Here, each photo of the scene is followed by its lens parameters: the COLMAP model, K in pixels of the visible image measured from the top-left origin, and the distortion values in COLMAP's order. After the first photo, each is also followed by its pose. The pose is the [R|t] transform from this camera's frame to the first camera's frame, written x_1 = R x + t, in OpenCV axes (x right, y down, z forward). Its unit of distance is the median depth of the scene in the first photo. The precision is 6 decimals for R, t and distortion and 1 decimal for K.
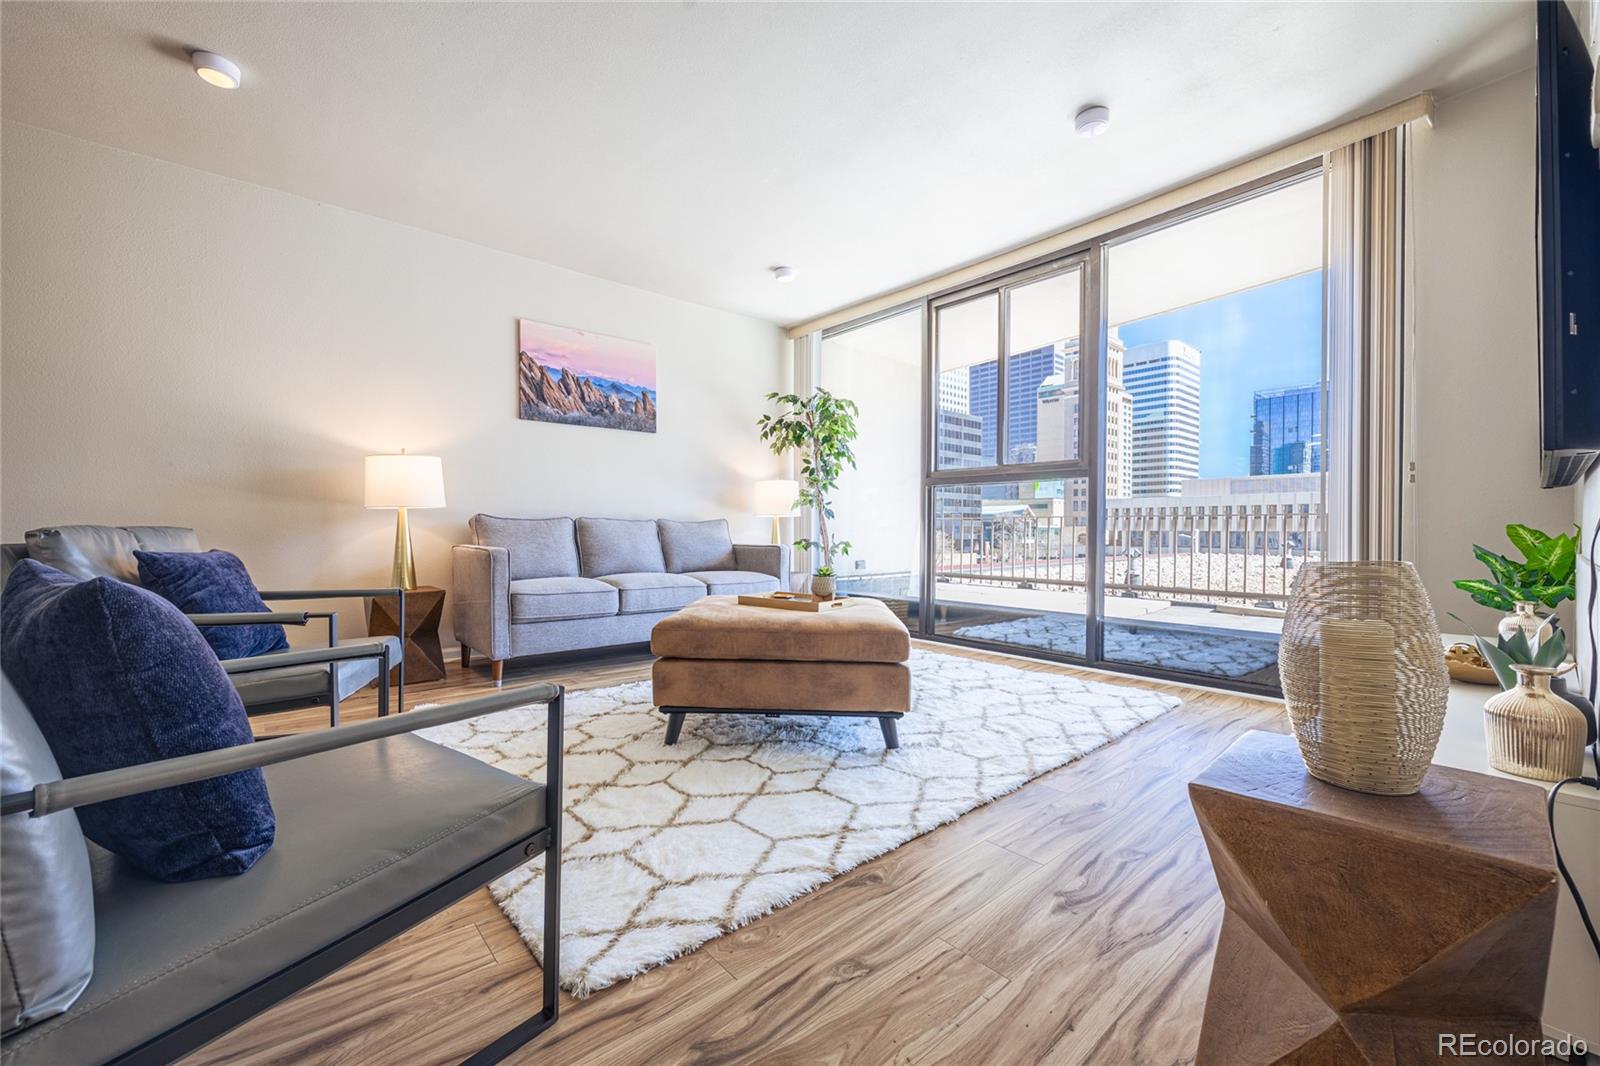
lens RADIAL K [[628.7, 0, 789.7], [0, 628.7, 532.5], [0, 0, 1]] dist [0.001222, -0.000362]
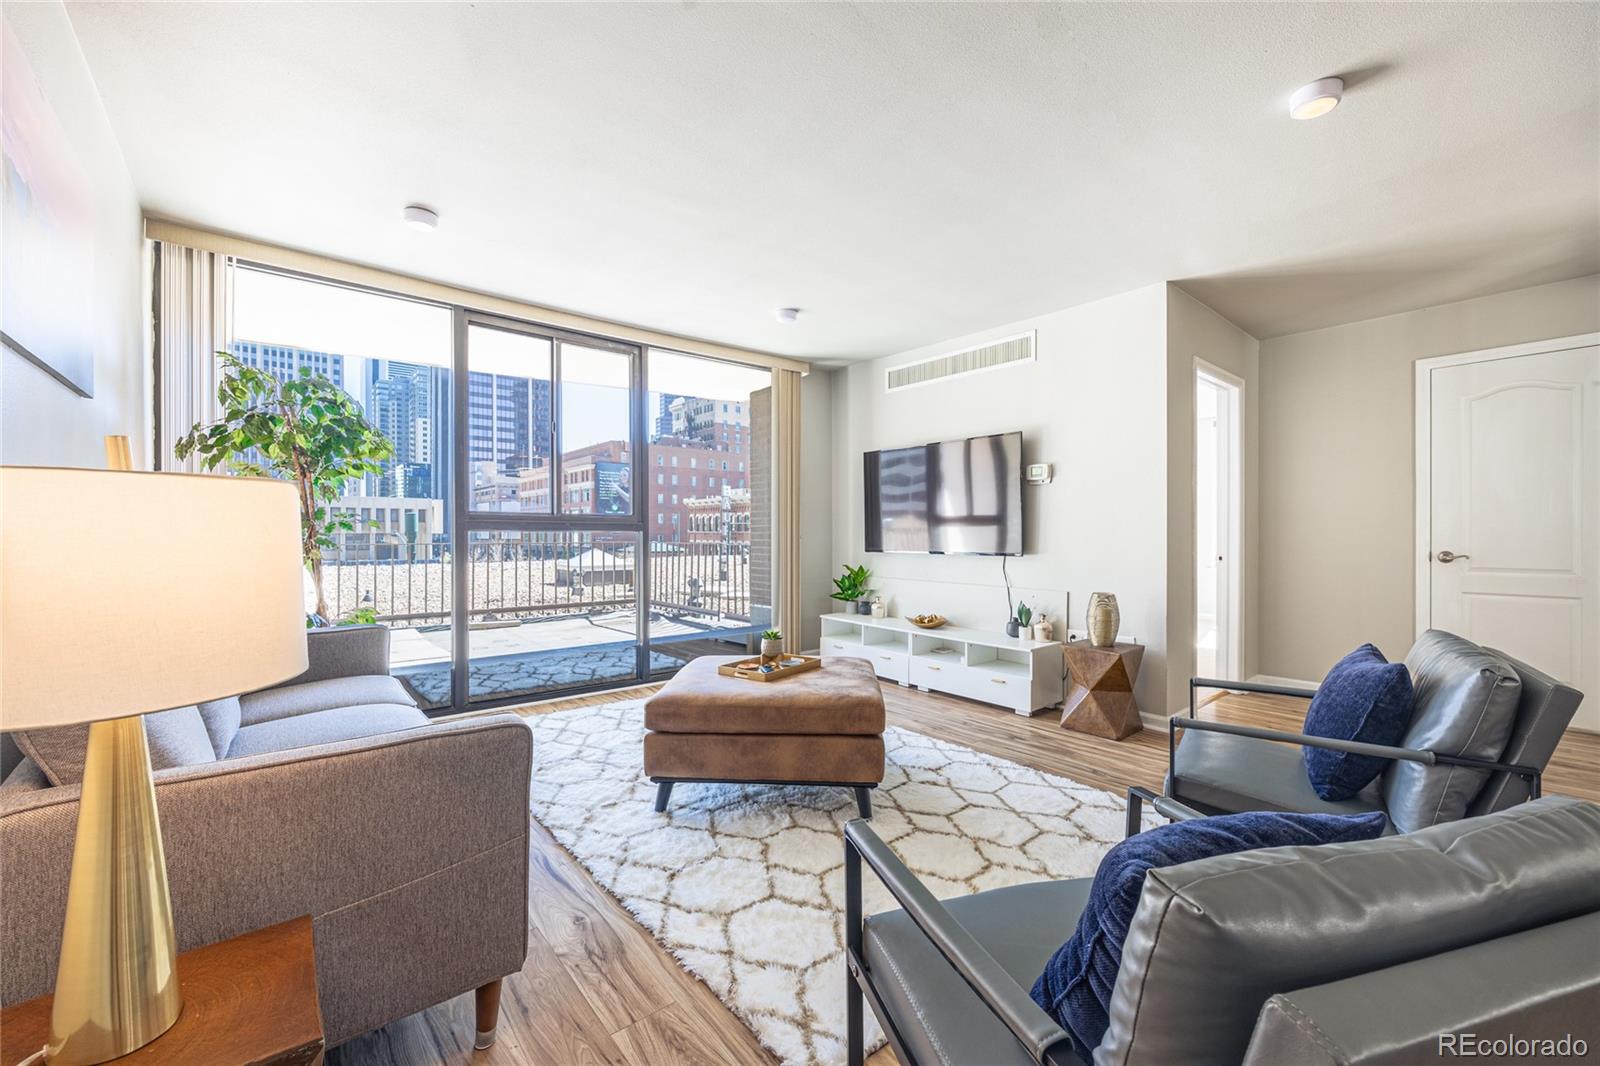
lens RADIAL K [[628.7, 0, 794.8], [0, 628.7, 533.2], [0, 0, 1]] dist [0.001222, -0.000362]
pose [[0.028343, -0.005340, 0.999584, -0.990400], [0.001719, 0.999985, 0.005293, -0.115727], [-0.999597, 0.001569, 0.028352, 0.864041]]
